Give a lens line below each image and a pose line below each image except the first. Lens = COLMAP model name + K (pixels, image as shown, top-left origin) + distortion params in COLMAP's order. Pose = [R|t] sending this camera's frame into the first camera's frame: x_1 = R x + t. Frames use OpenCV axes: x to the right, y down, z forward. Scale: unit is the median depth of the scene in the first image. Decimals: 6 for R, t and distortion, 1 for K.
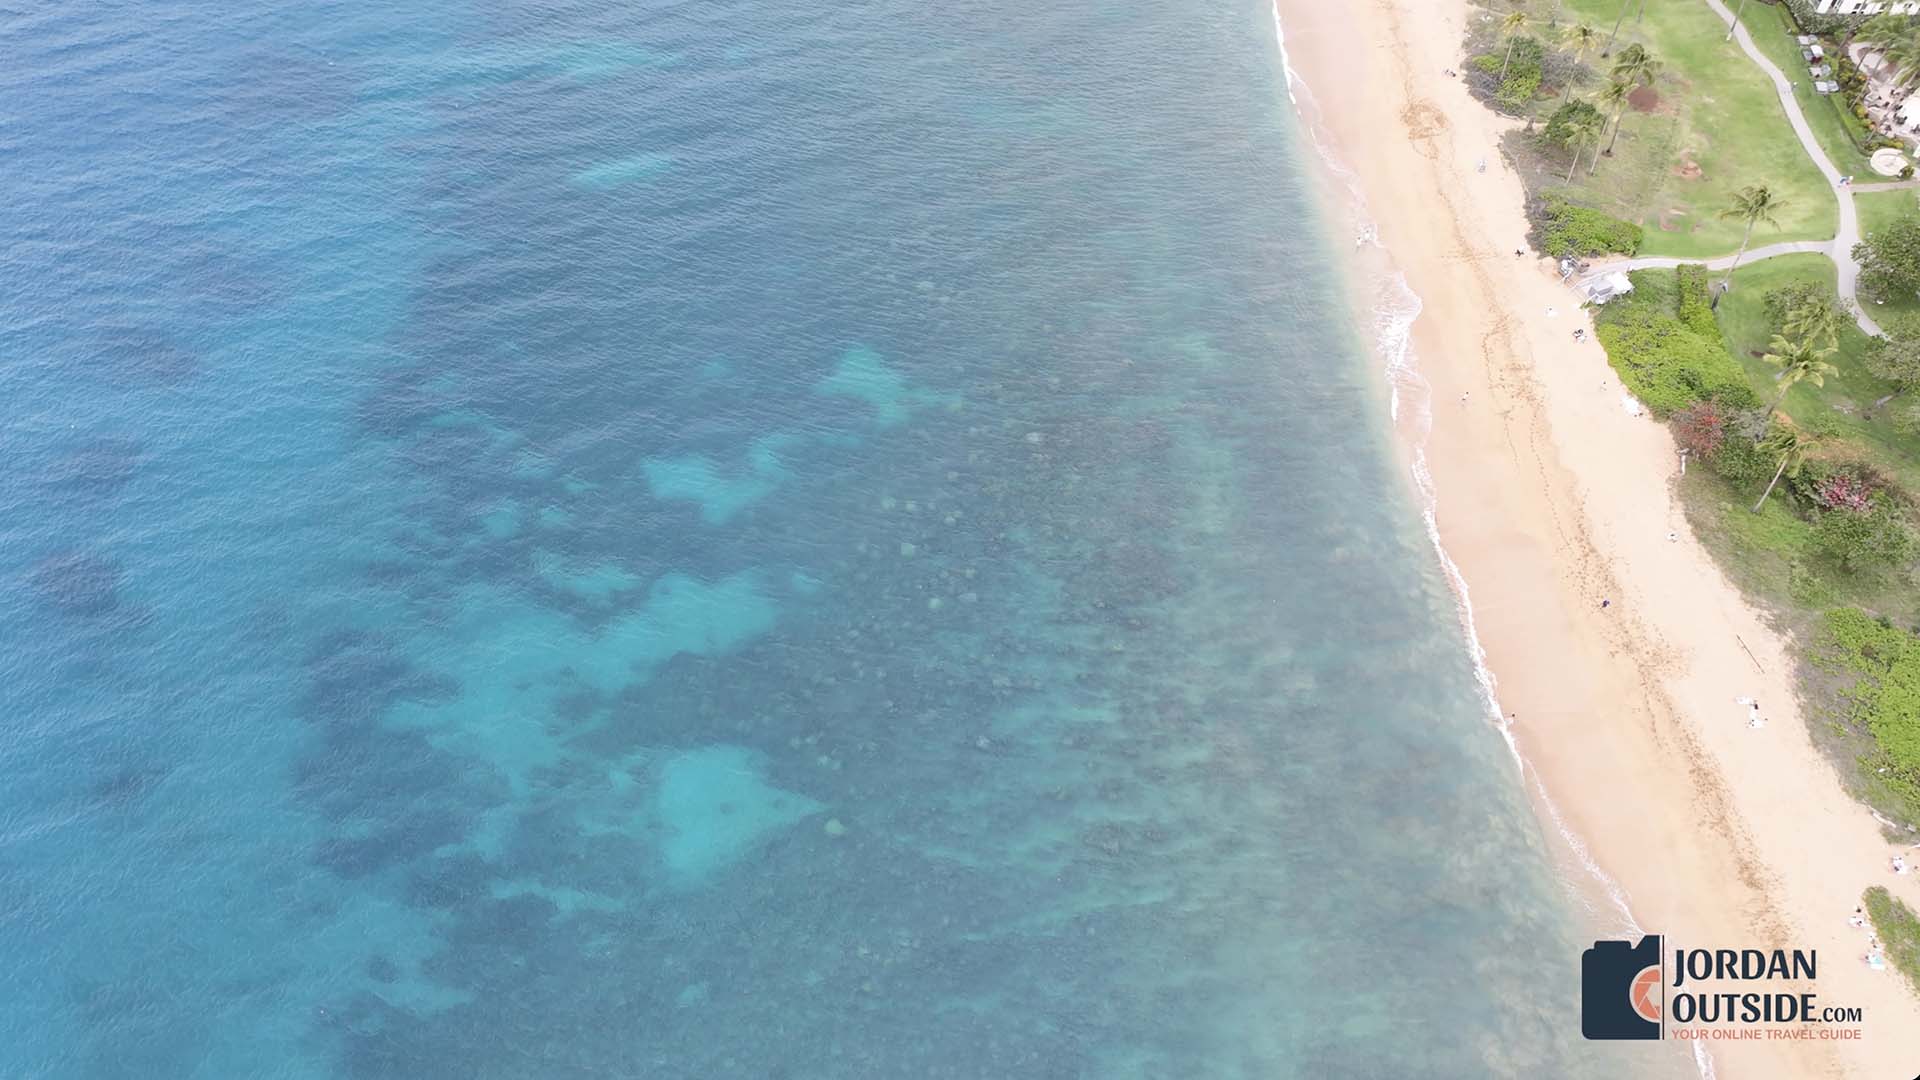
lens RADIAL K [[1469.4, 0, 954.6], [0, 1469.4, 529.8], [0, 0, 1]] dist [-0.001538, 0.004549]
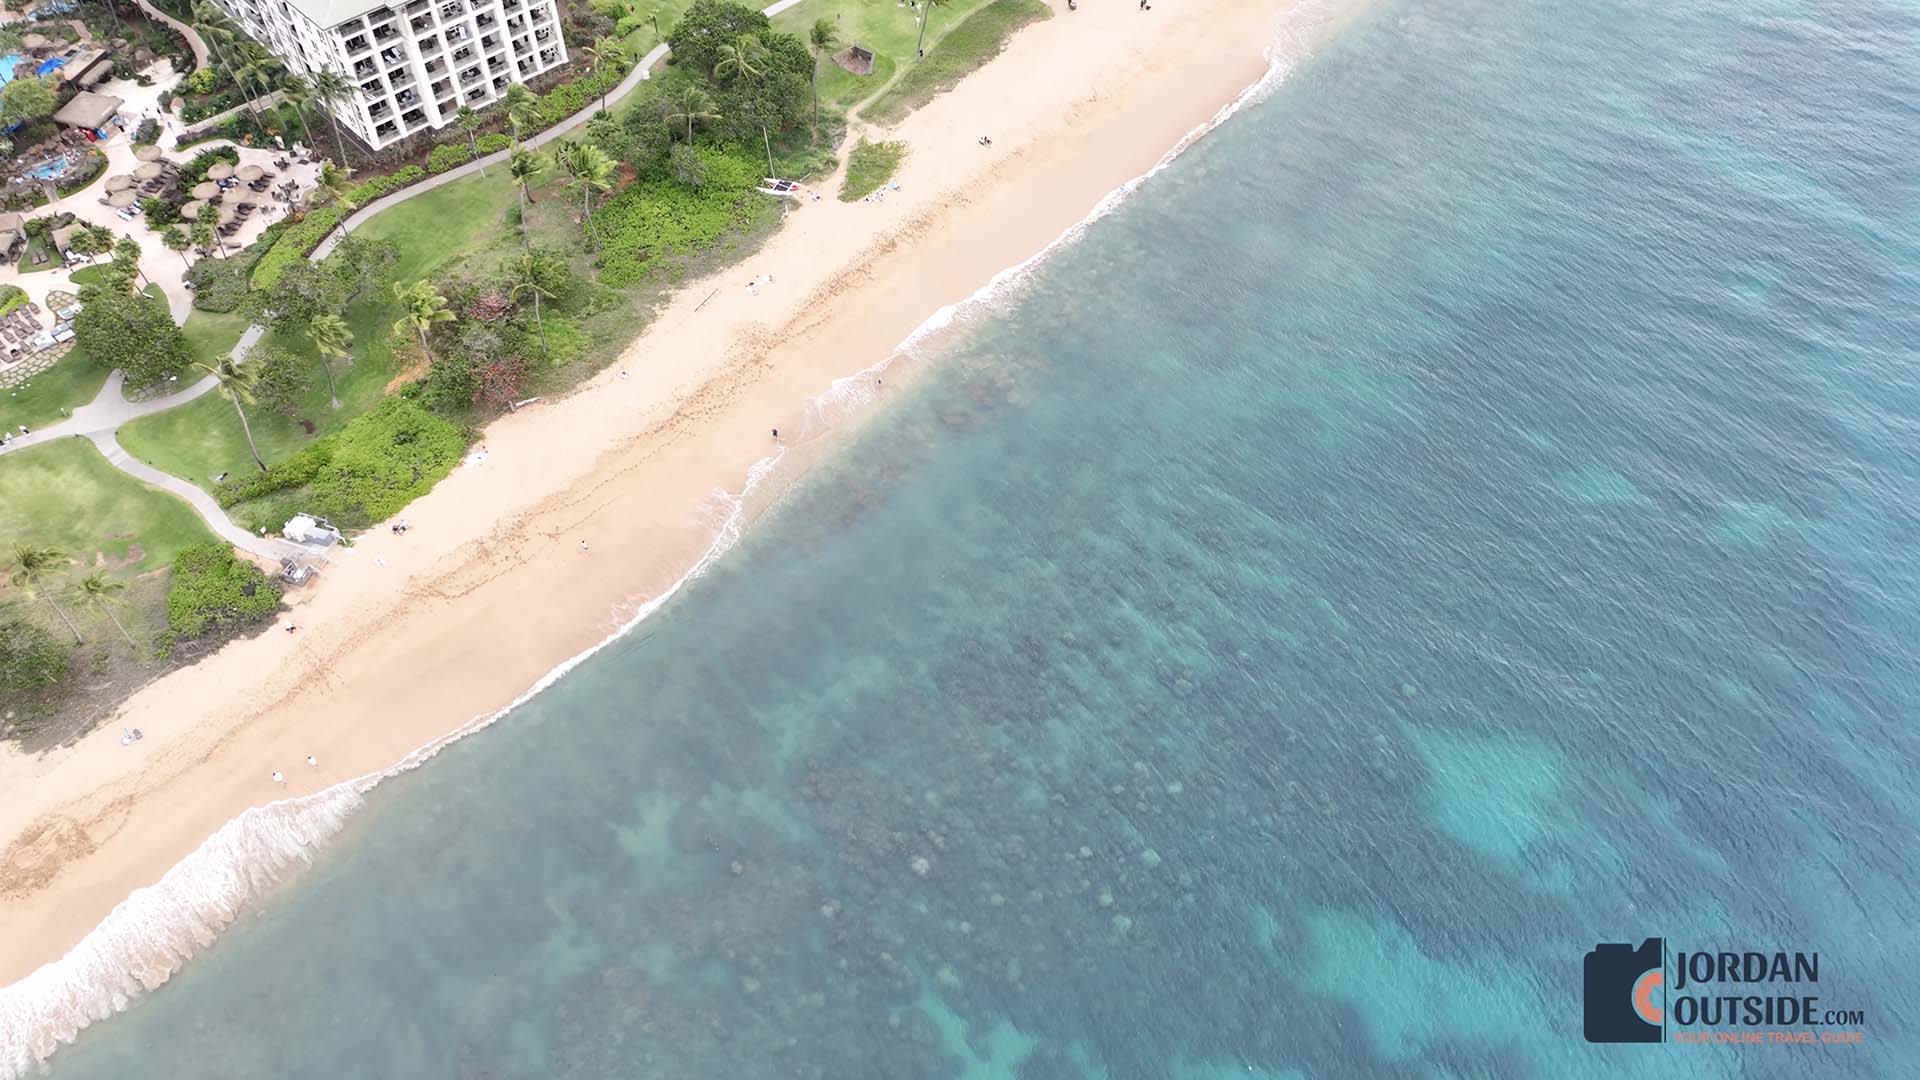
lens RADIAL K [[1470.8, 0, 946.5], [0, 1470.8, 541.2], [0, 0, 1]] dist [0.005637, 0.006624]
pose [[-0.710278, -0.547955, 0.441871, -0.216157], [0.547764, -0.035994, 0.835859, -0.729885], [-0.442108, 0.835733, 0.325715, 0.600037]]
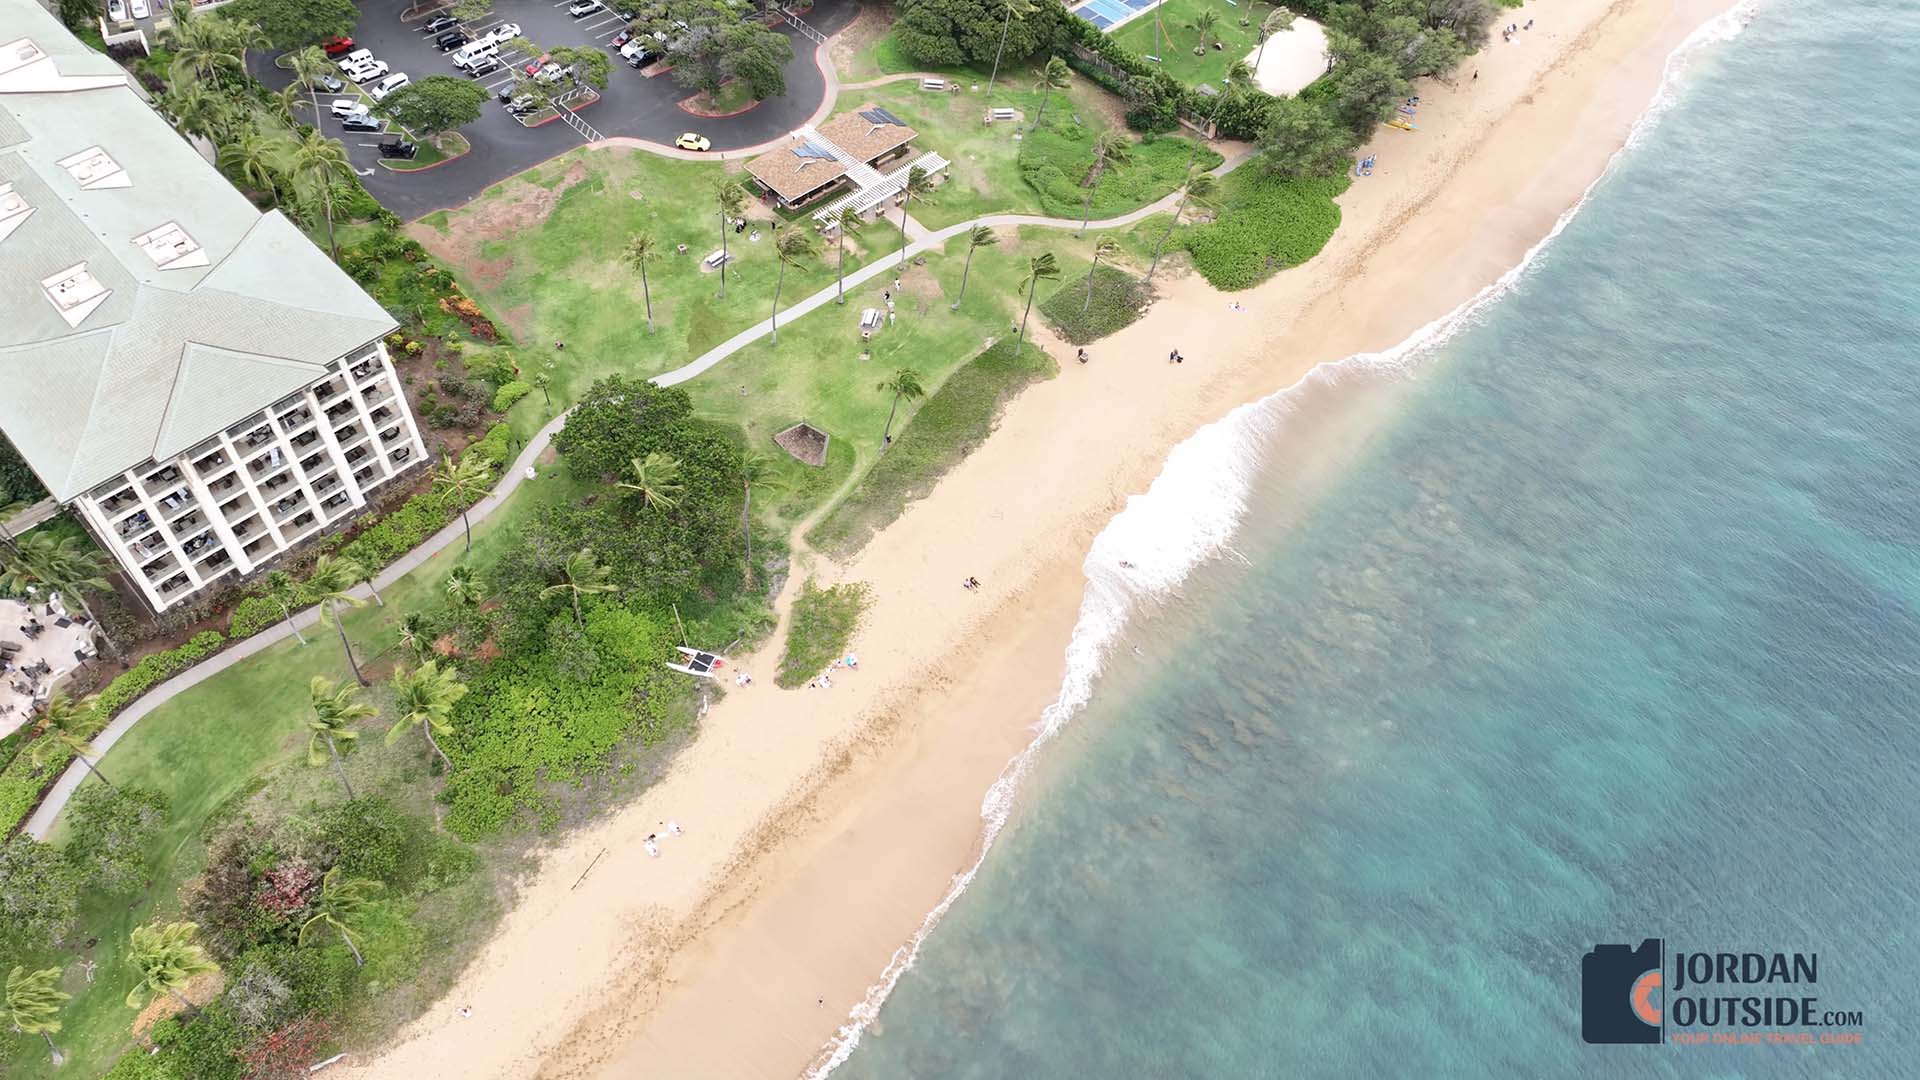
lens RADIAL K [[1470.8, 0, 946.5], [0, 1470.8, 541.2], [0, 0, 1]] dist [0.005637, 0.006624]
pose [[-0.712432, -0.548698, 0.437461, 0.094489], [0.542230, -0.034716, 0.839512, -0.472417], [-0.445452, 0.835300, 0.322253, 0.397273]]
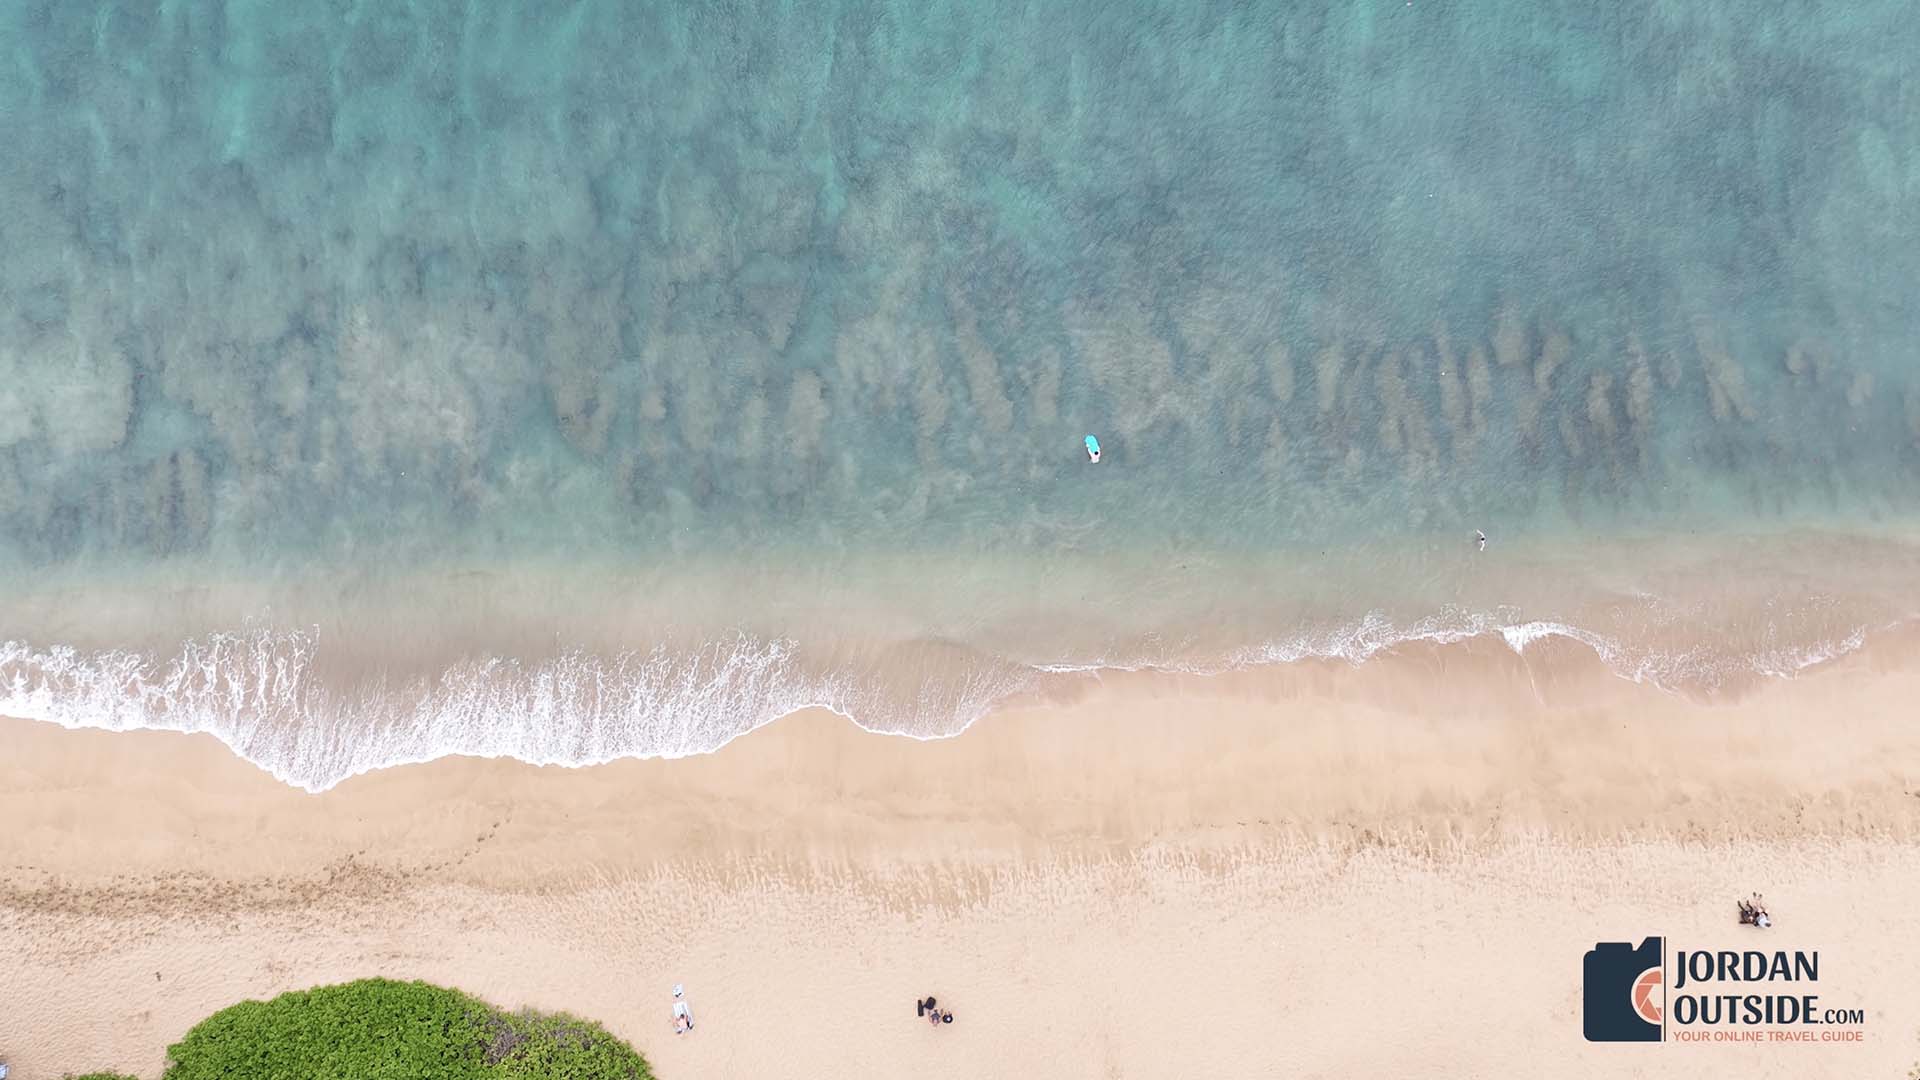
lens RADIAL K [[1469.4, 0, 954.6], [0, 1469.4, 529.8], [0, 0, 1]] dist [-0.001538, 0.004549]
pose [[-0.036981, 0.987278, -0.154644, 0.427806], [-0.787046, 0.066583, 0.613291, 0.205308], [0.615785, 0.144392, 0.774571, 0.198742]]
